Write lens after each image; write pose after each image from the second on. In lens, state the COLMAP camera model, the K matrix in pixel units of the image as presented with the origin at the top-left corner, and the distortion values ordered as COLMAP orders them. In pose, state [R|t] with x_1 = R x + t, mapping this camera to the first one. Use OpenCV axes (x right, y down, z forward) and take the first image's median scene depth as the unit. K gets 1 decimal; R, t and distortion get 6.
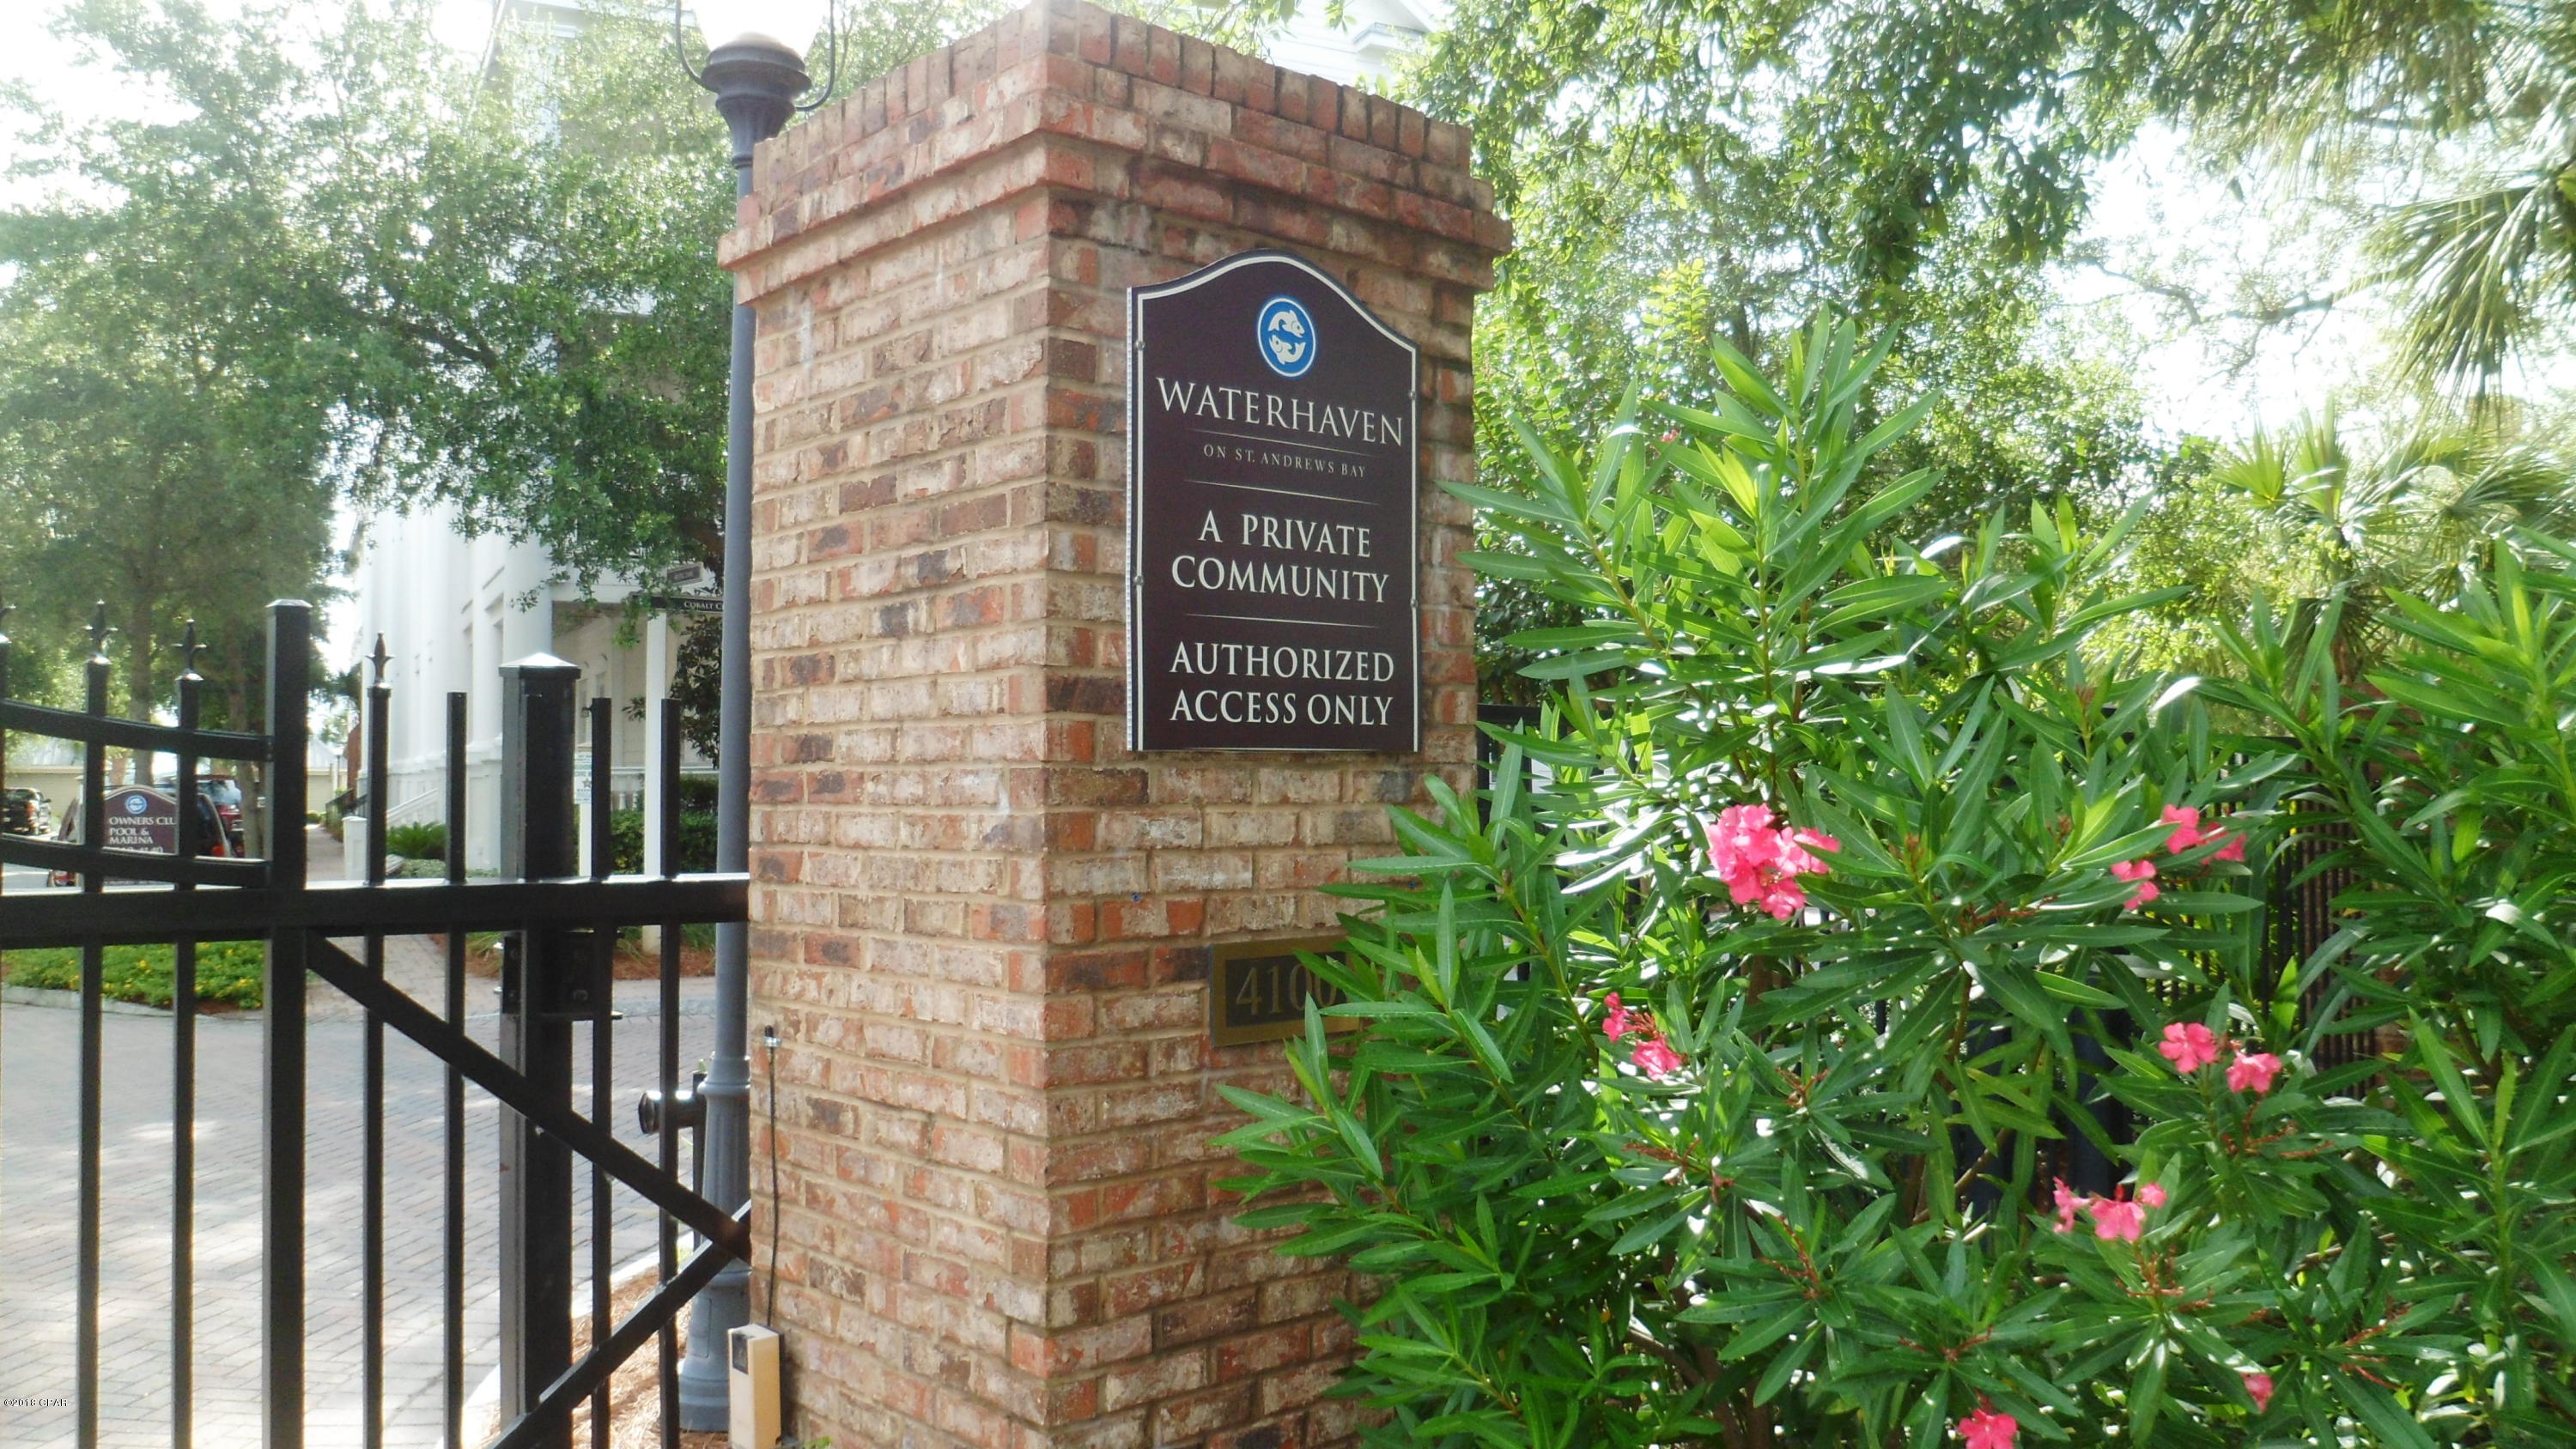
lens RADIAL K [[1995.9, 0, 1288.0], [0, 1995.9, 724.5], [0, 0, 1]] dist [-0.068638, 0.002753]
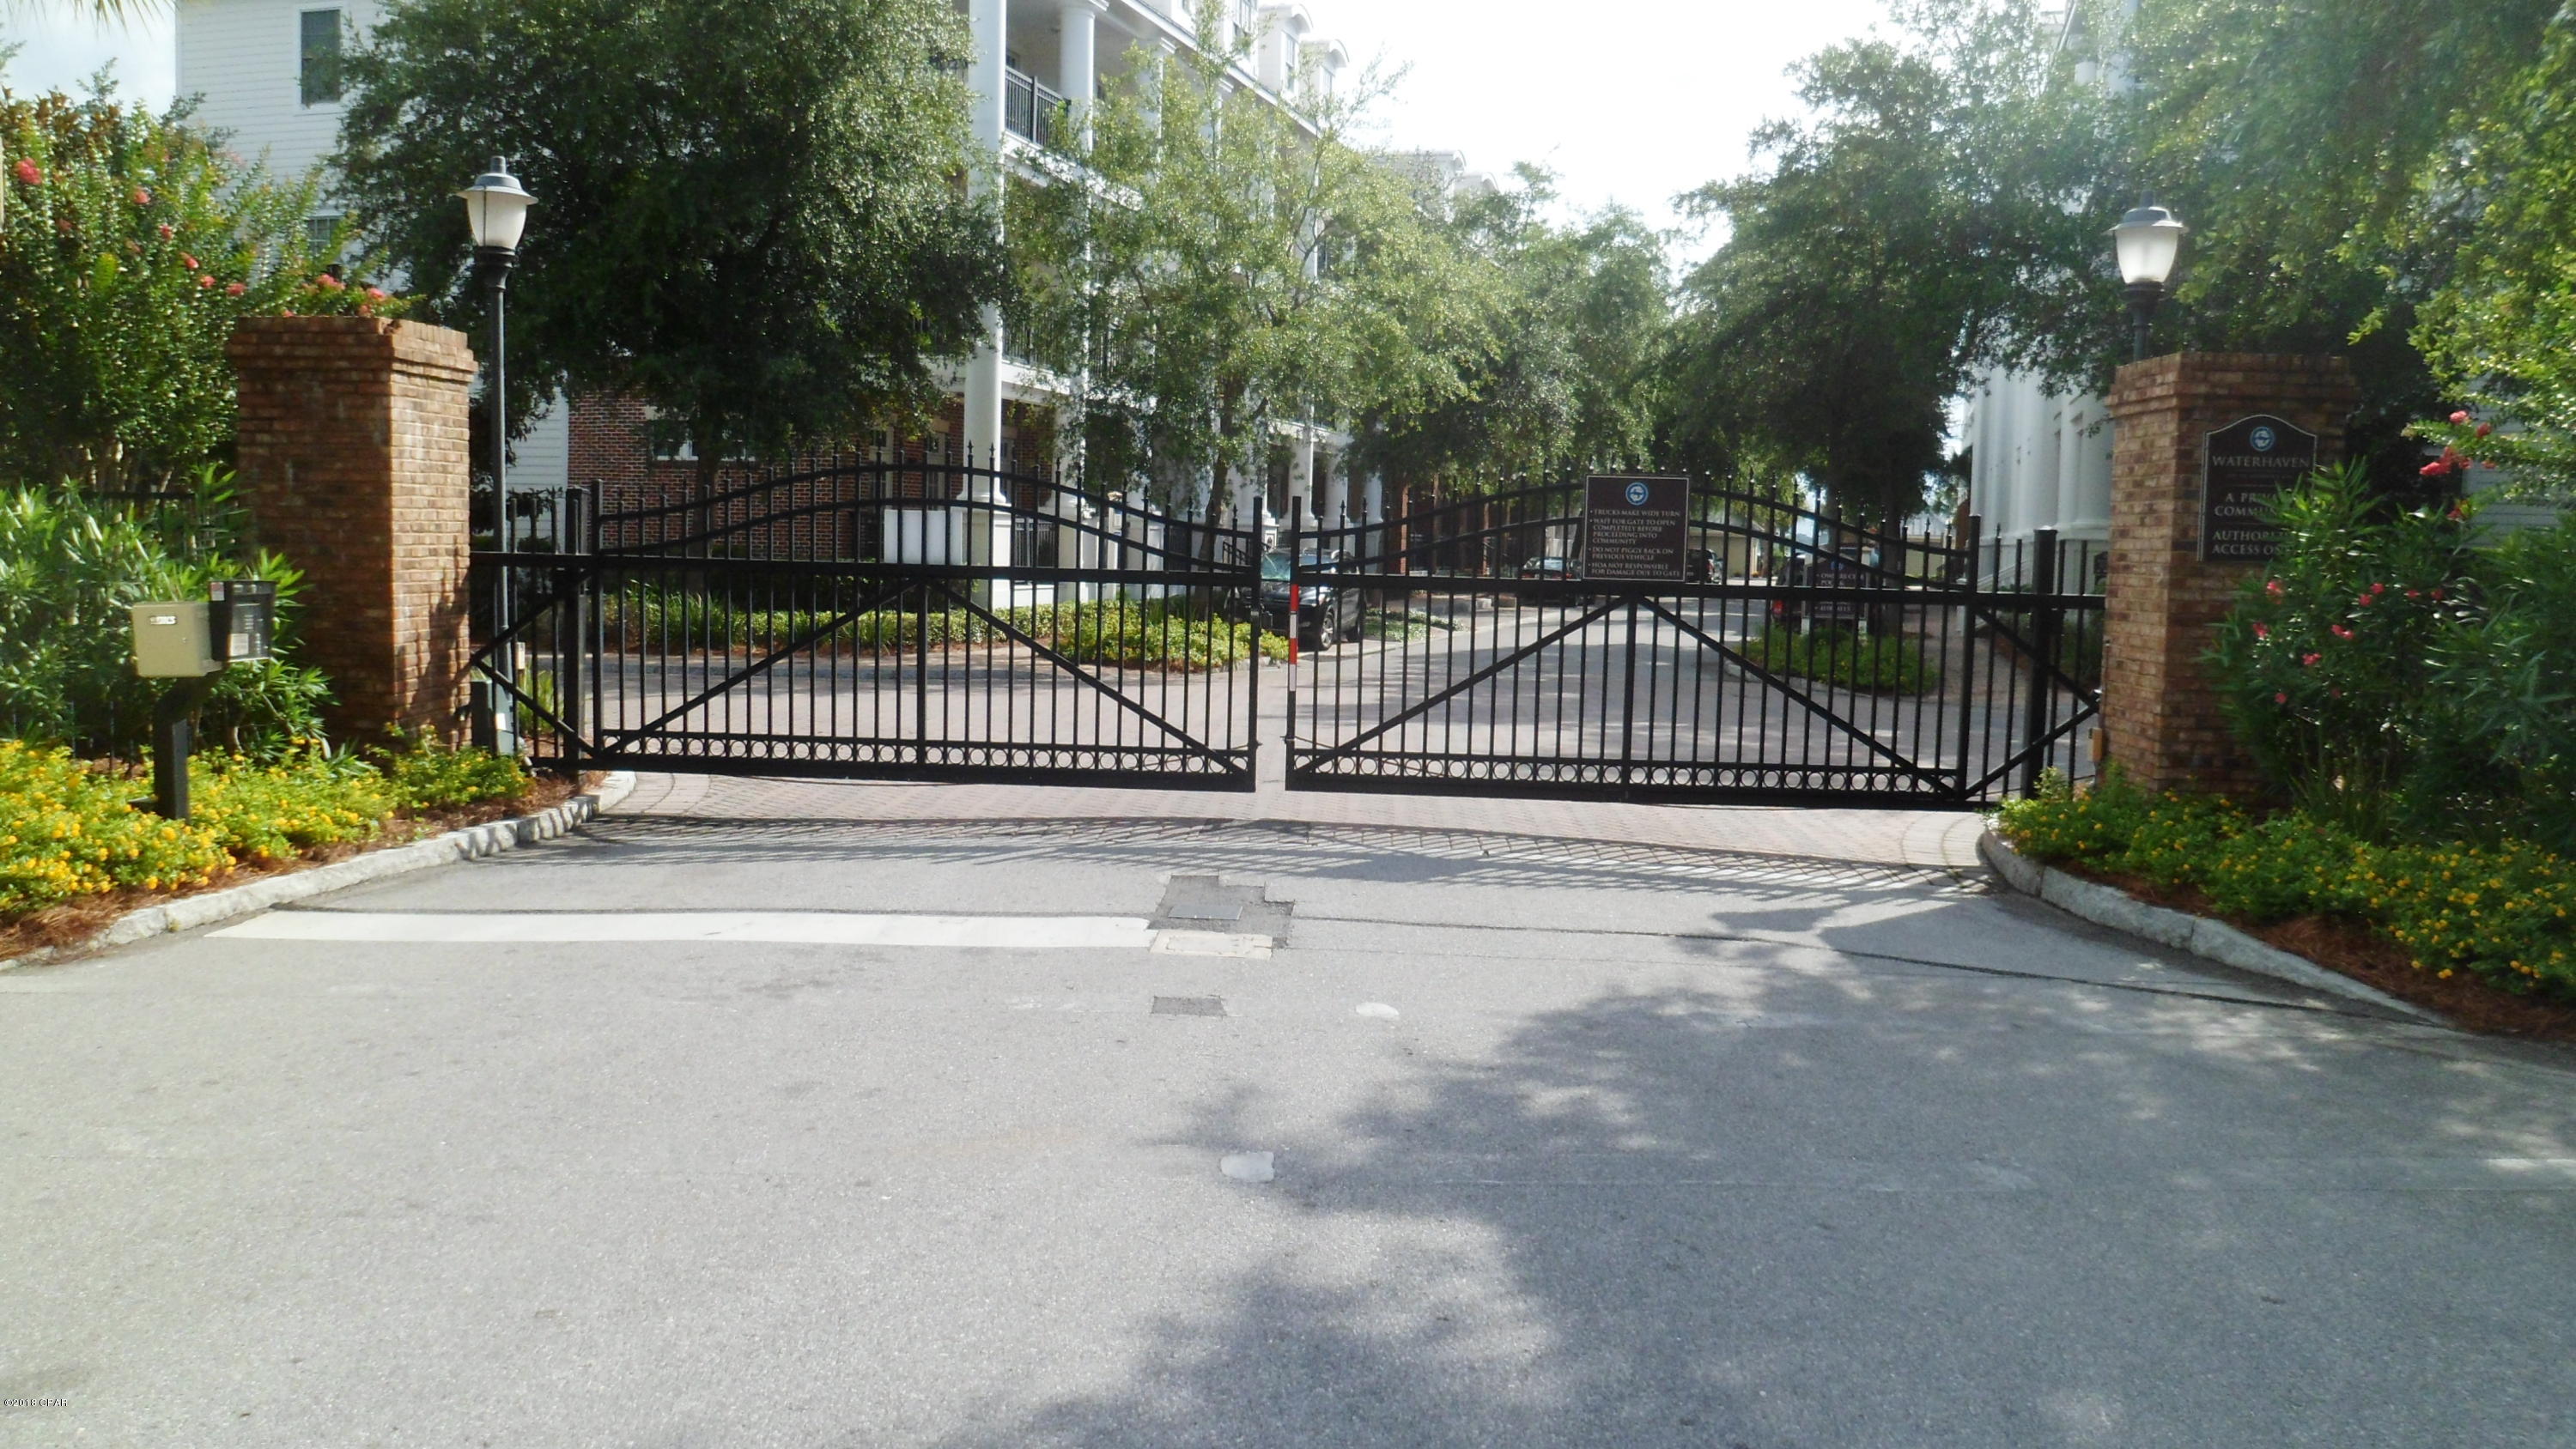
lens RADIAL K [[1995.9, 0, 1288.0], [0, 1995.9, 724.5], [0, 0, 1]] dist [-0.068638, 0.002753]
pose [[0.718872, 0.081980, -0.690292, 1.154818], [0.000337, 0.992980, 0.118278, -0.109122], [0.695143, -0.085259, 0.713798, -2.572813]]
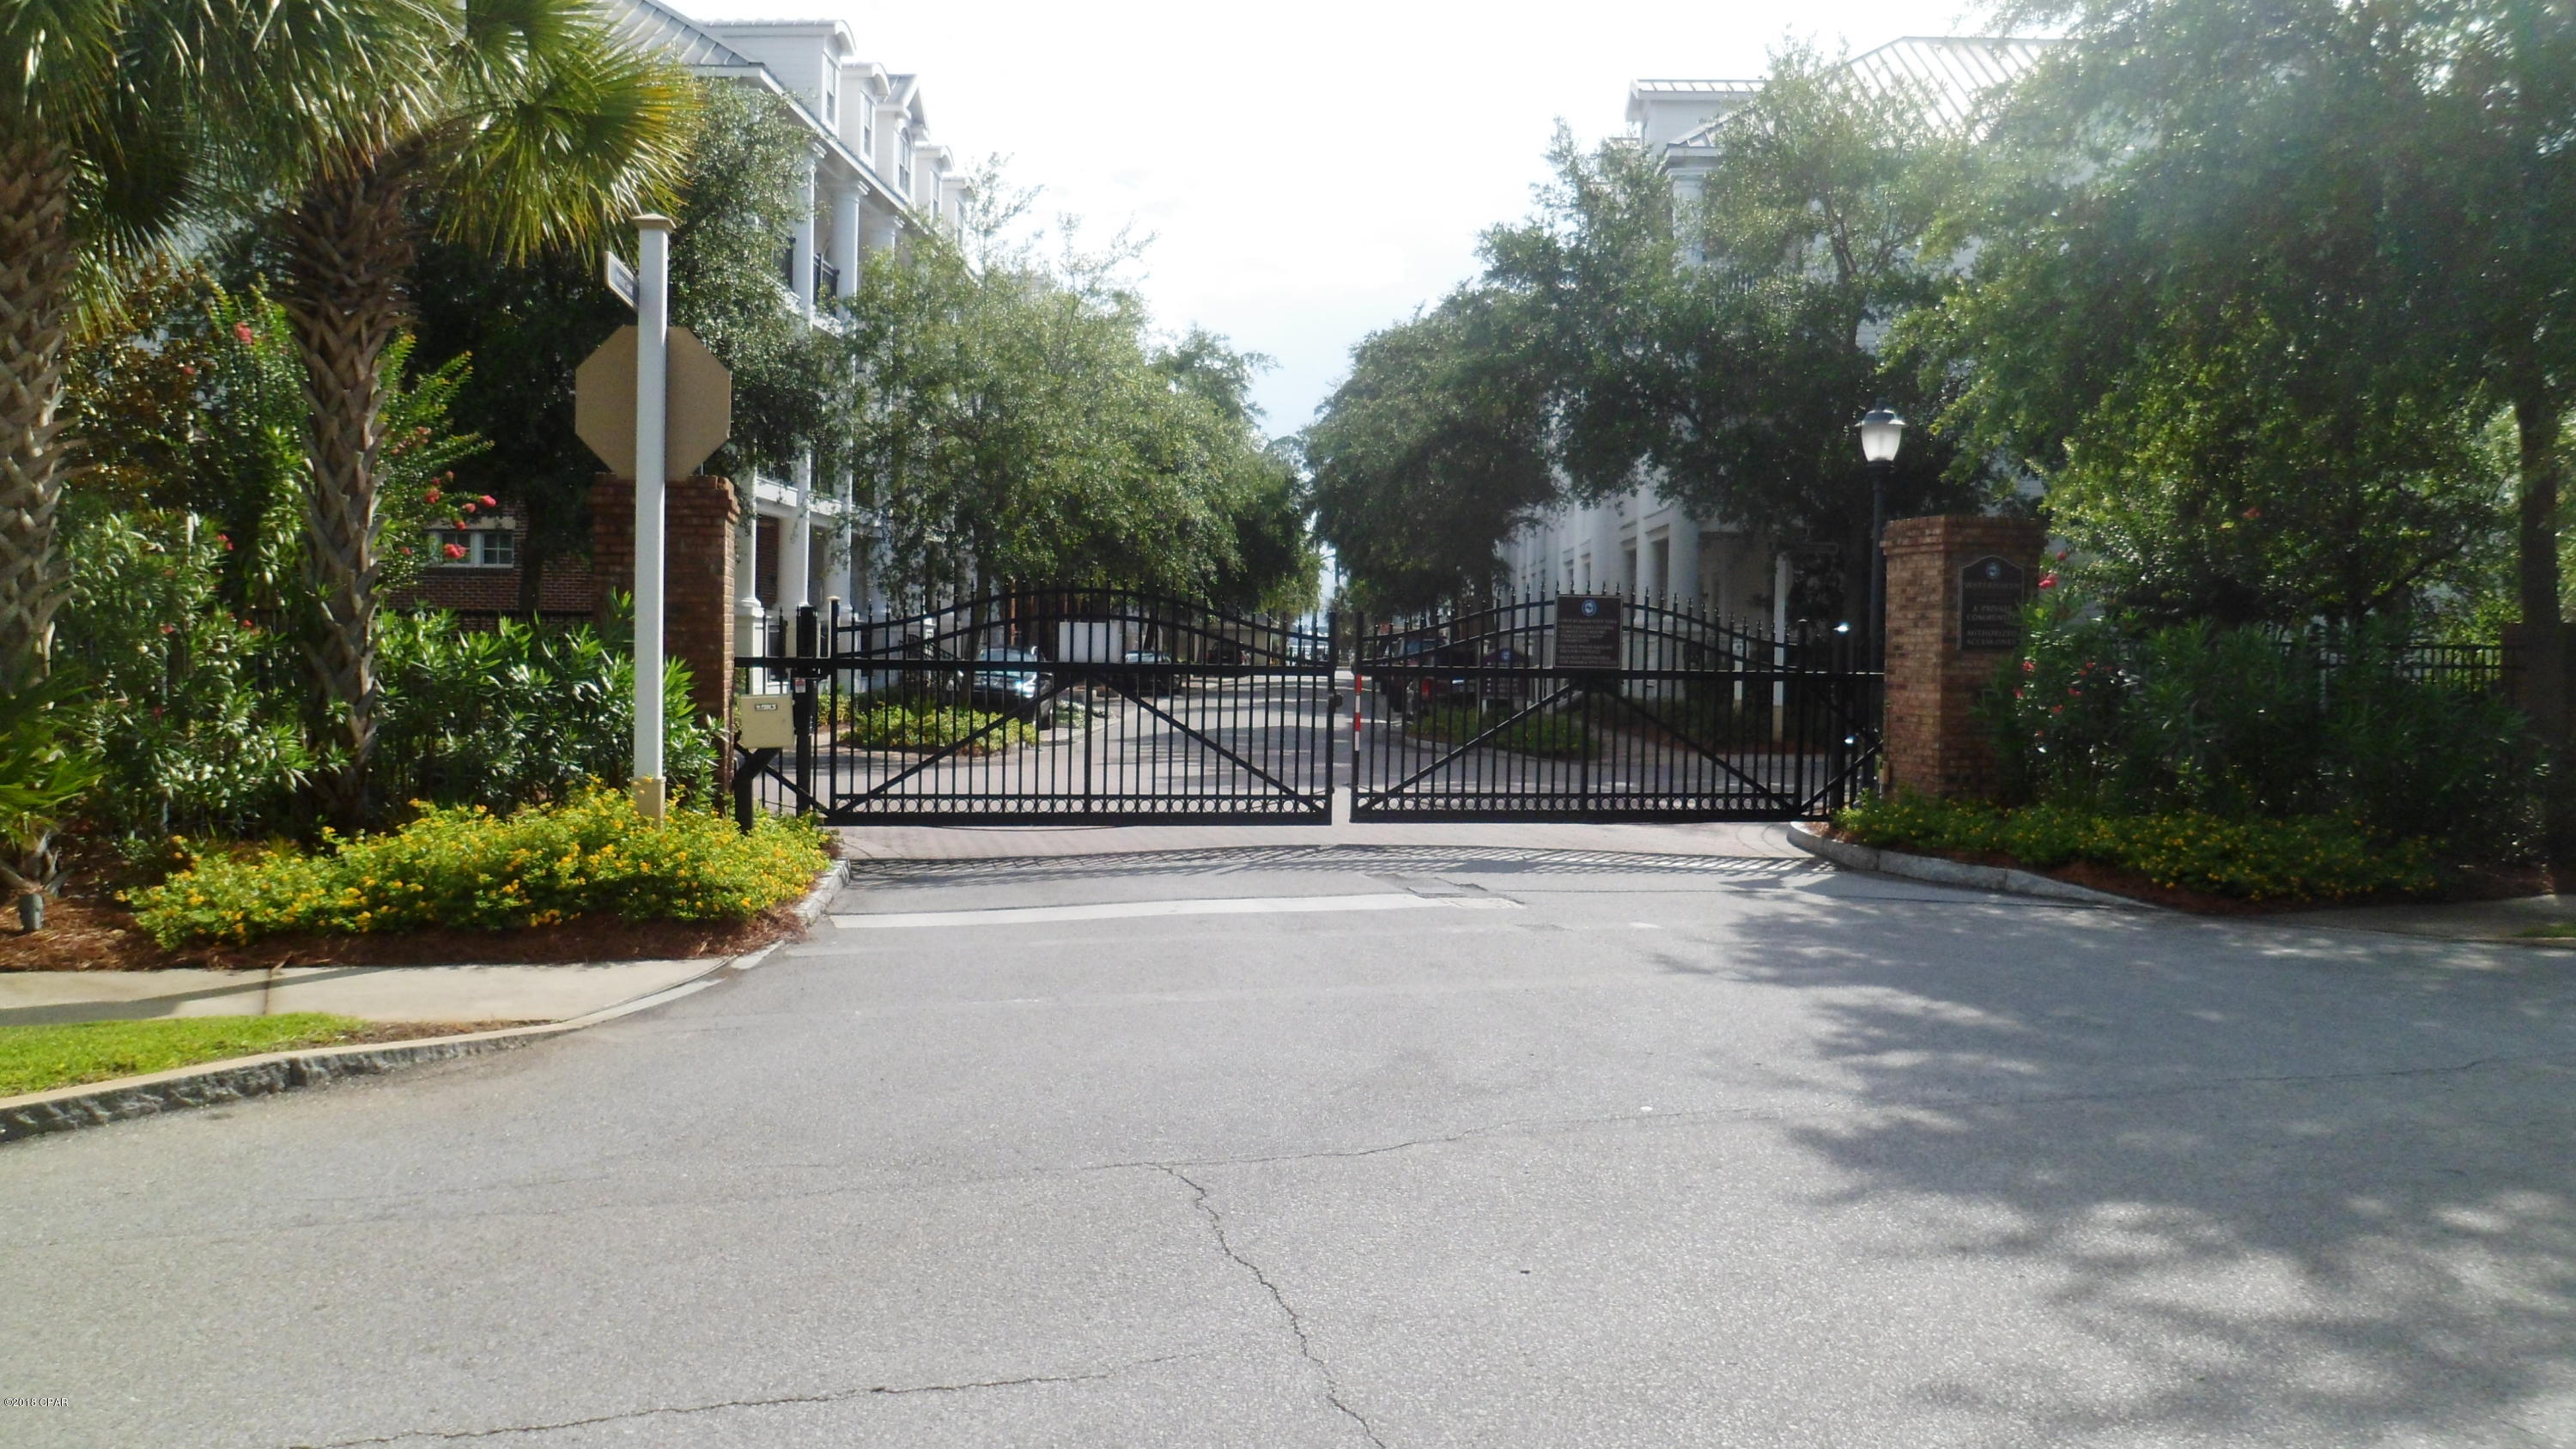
lens RADIAL K [[1995.9, 0, 1288.0], [0, 1995.9, 724.5], [0, 0, 1]] dist [-0.068638, 0.002753]
pose [[0.877111, 0.033568, -0.479114, 0.891855], [0.001548, 0.997352, 0.072711, -0.175293], [0.480286, -0.064517, 0.874736, -4.529056]]
